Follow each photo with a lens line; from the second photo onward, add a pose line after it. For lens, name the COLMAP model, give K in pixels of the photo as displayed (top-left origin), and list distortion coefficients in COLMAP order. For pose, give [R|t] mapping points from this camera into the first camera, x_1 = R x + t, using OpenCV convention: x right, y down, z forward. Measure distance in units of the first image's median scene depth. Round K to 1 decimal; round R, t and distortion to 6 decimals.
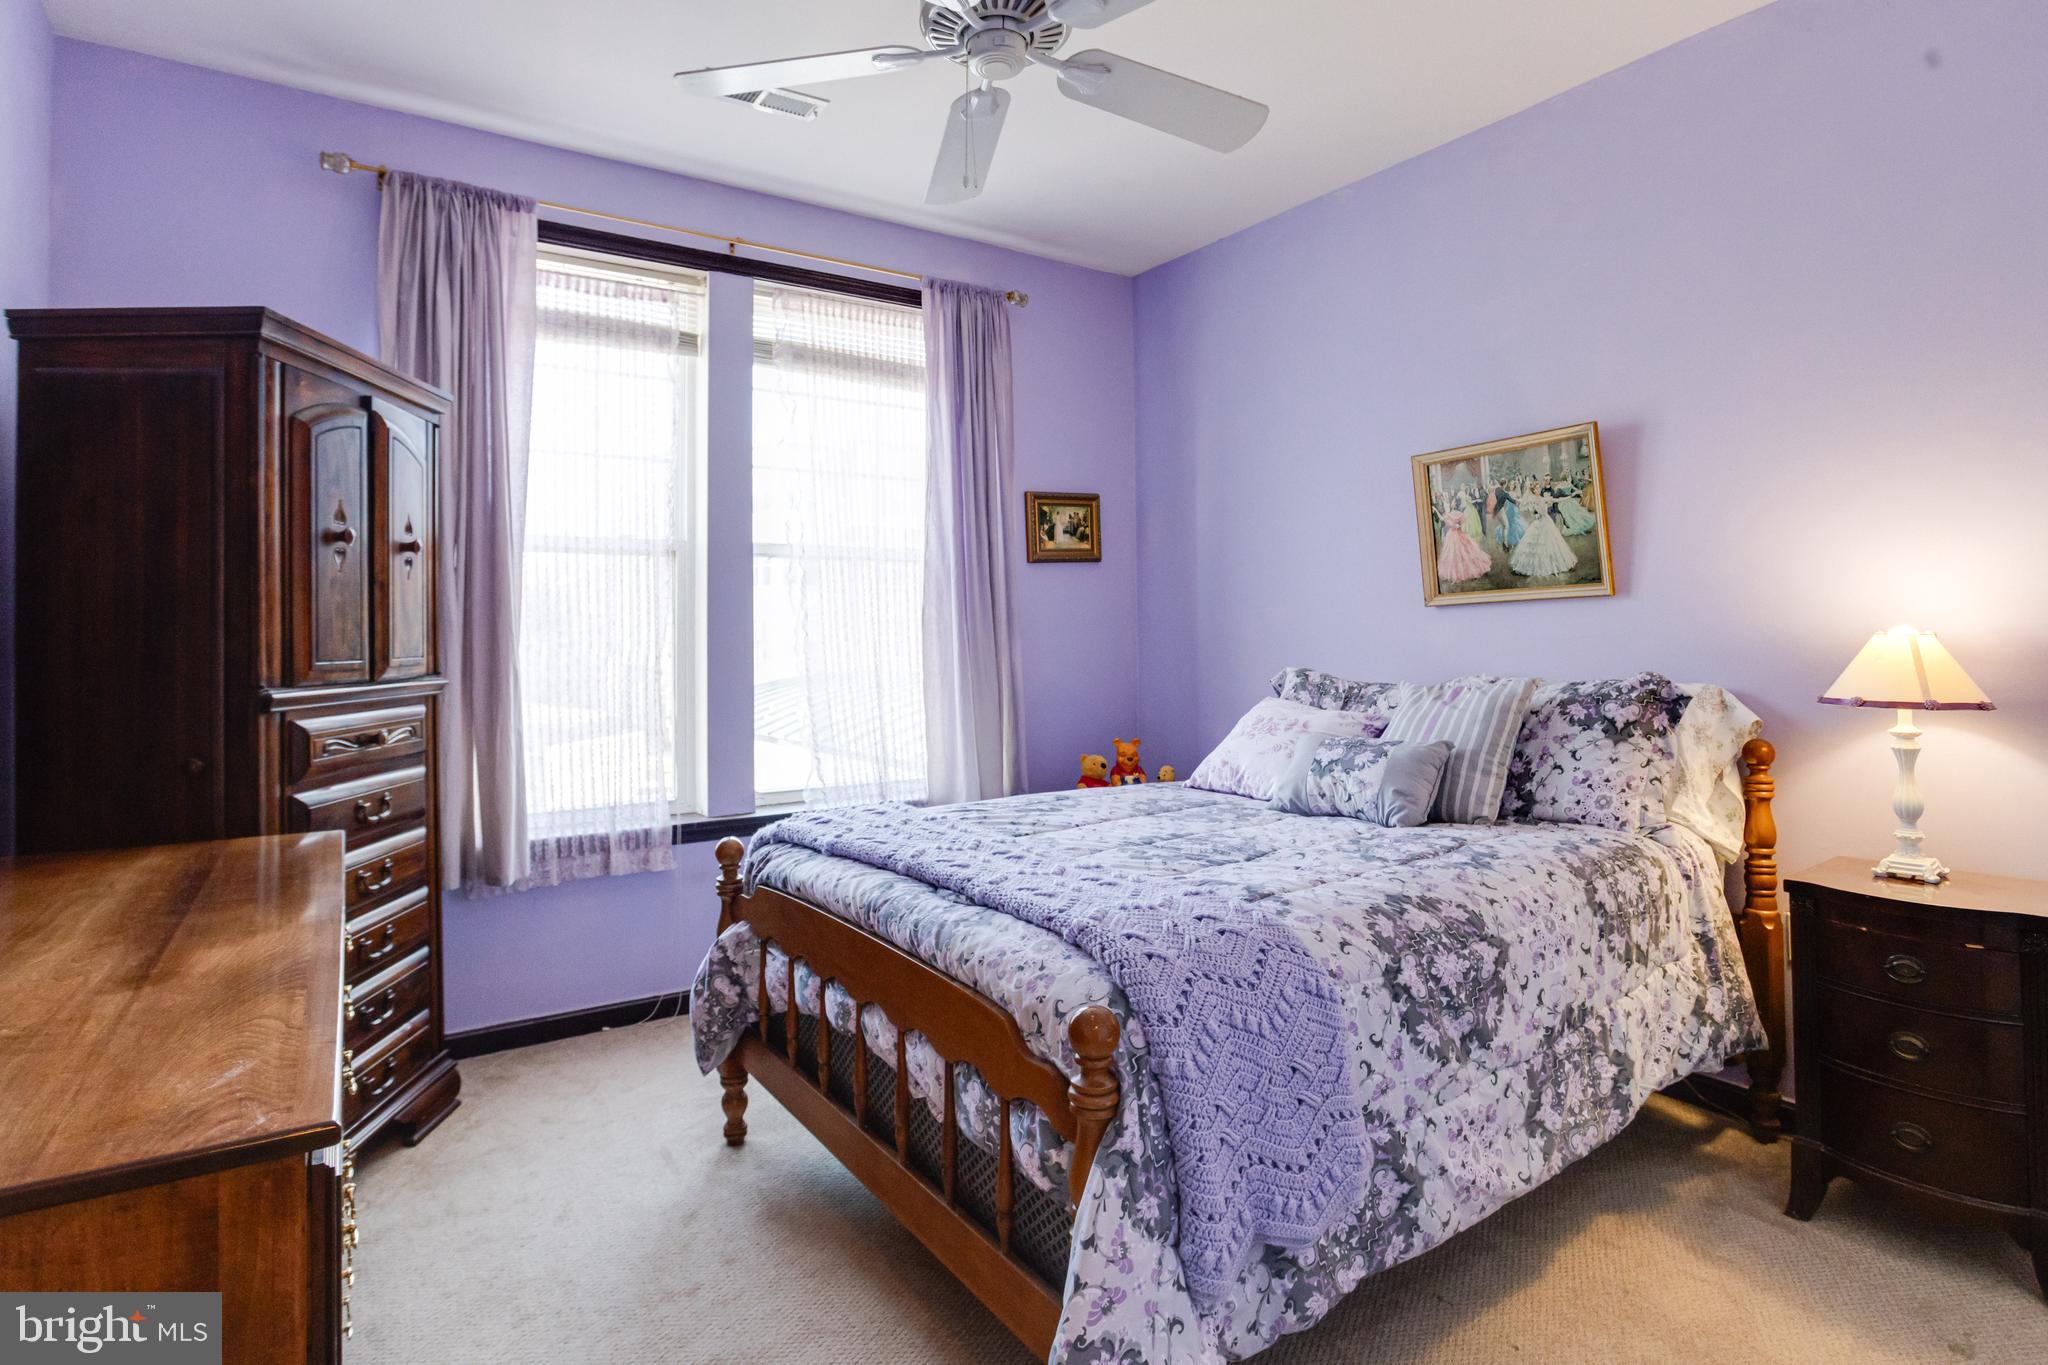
lens RADIAL K [[989.0, 0, 1023.5], [0, 989.0, 561.4], [0, 0, 1]] dist [-0.042403, 0.039894]
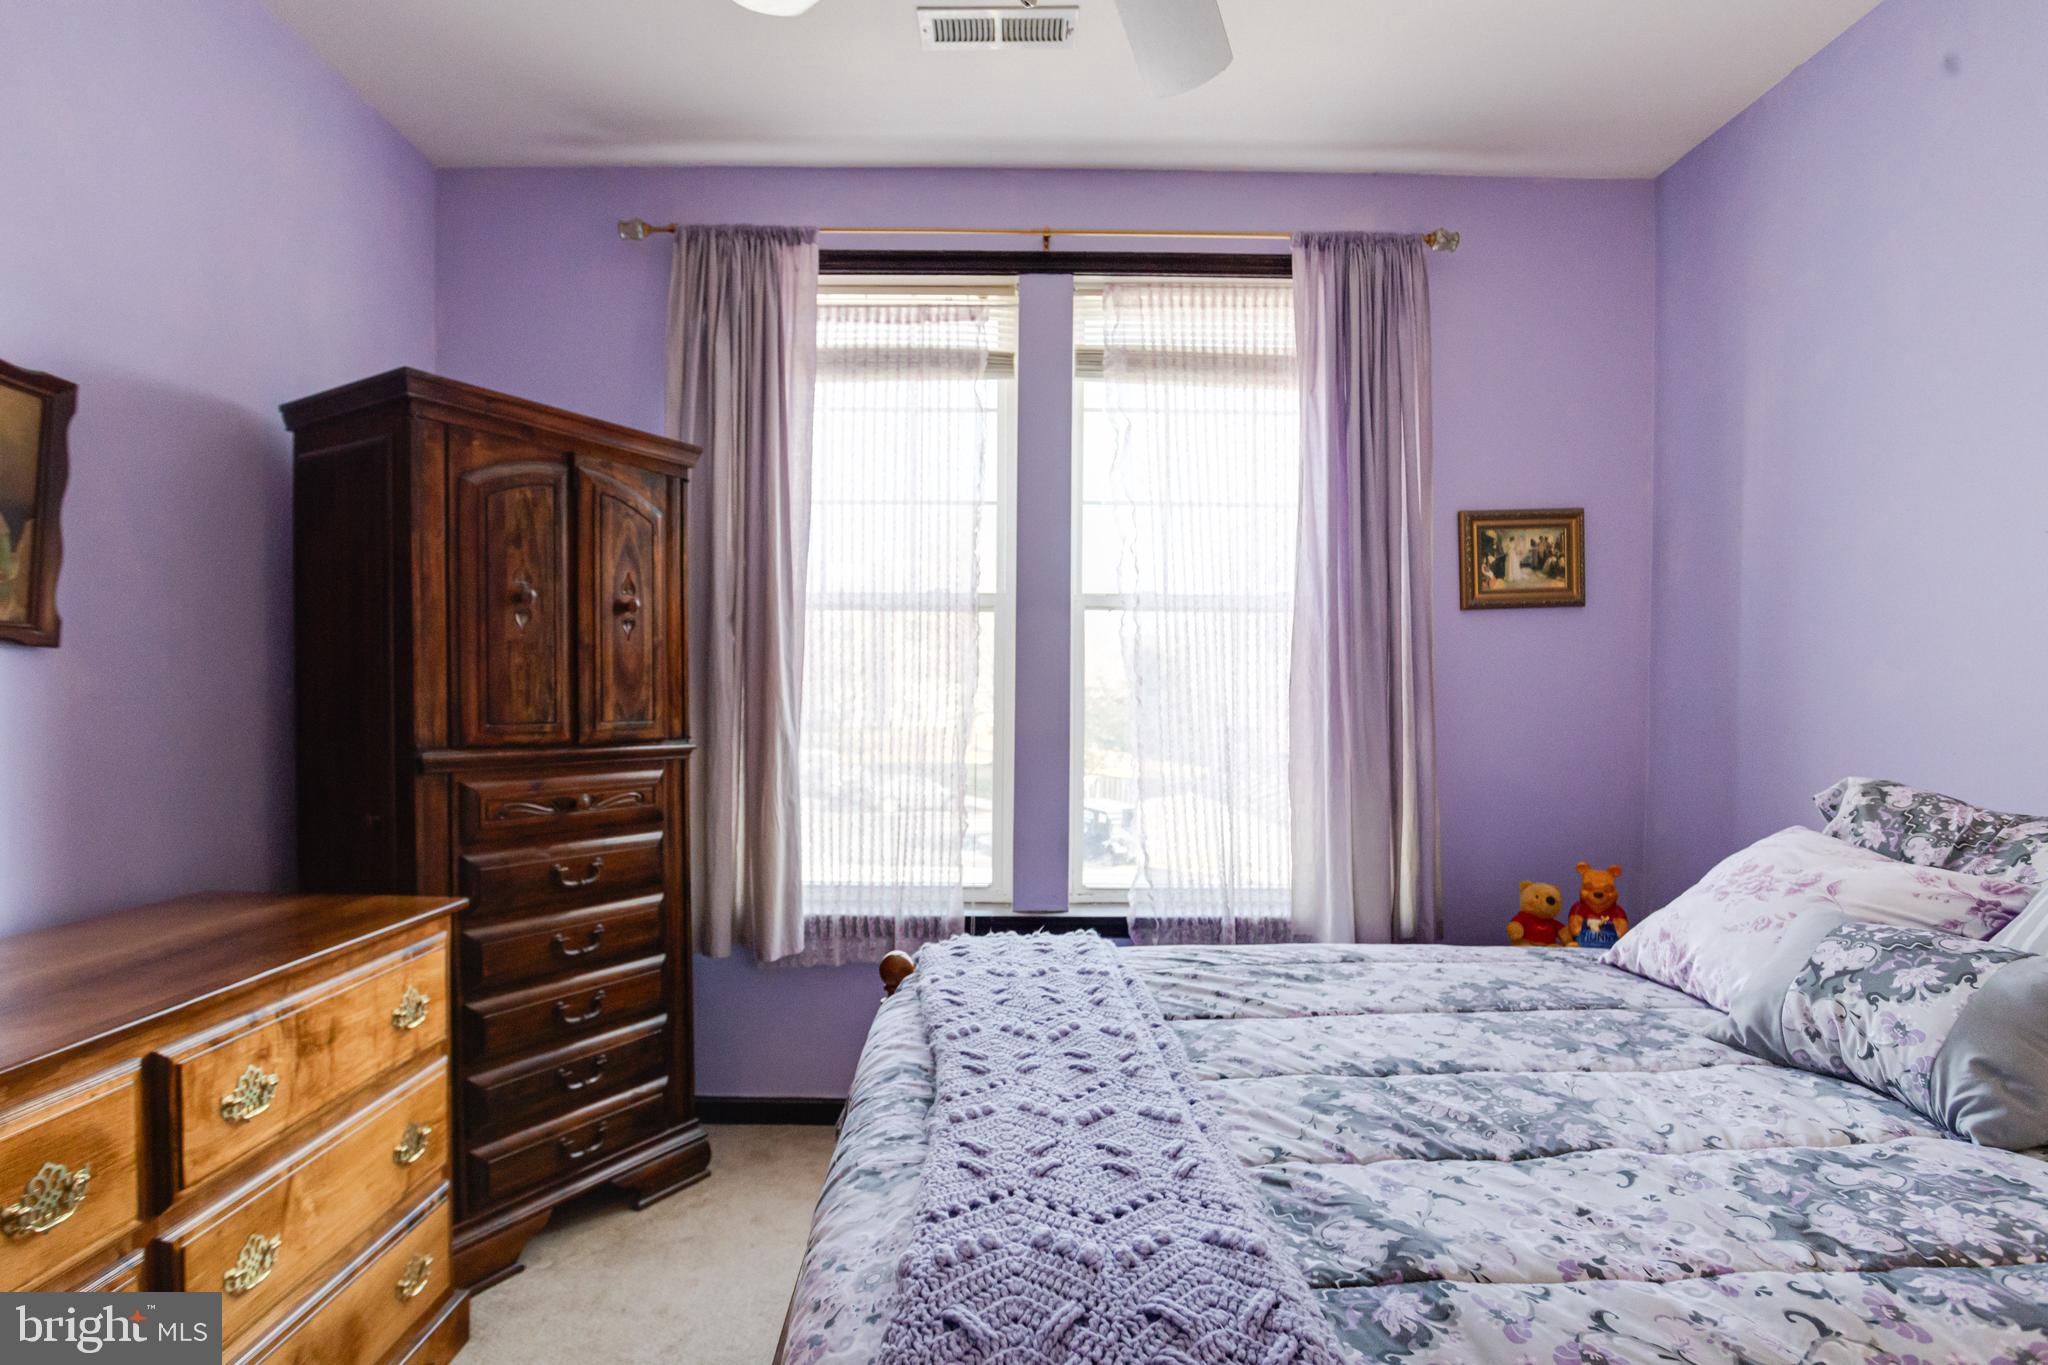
lens RADIAL K [[1036.7, 0, 1002.5], [0, 1036.7, 689.7], [0, 0, 1]] dist [-0.042883, 0.018614]
pose [[0.847142, 0.012753, -0.531214, 0.162423], [0.021971, 0.998016, 0.058997, 0.010957], [0.530912, -0.061650, 0.845181, 0.240795]]
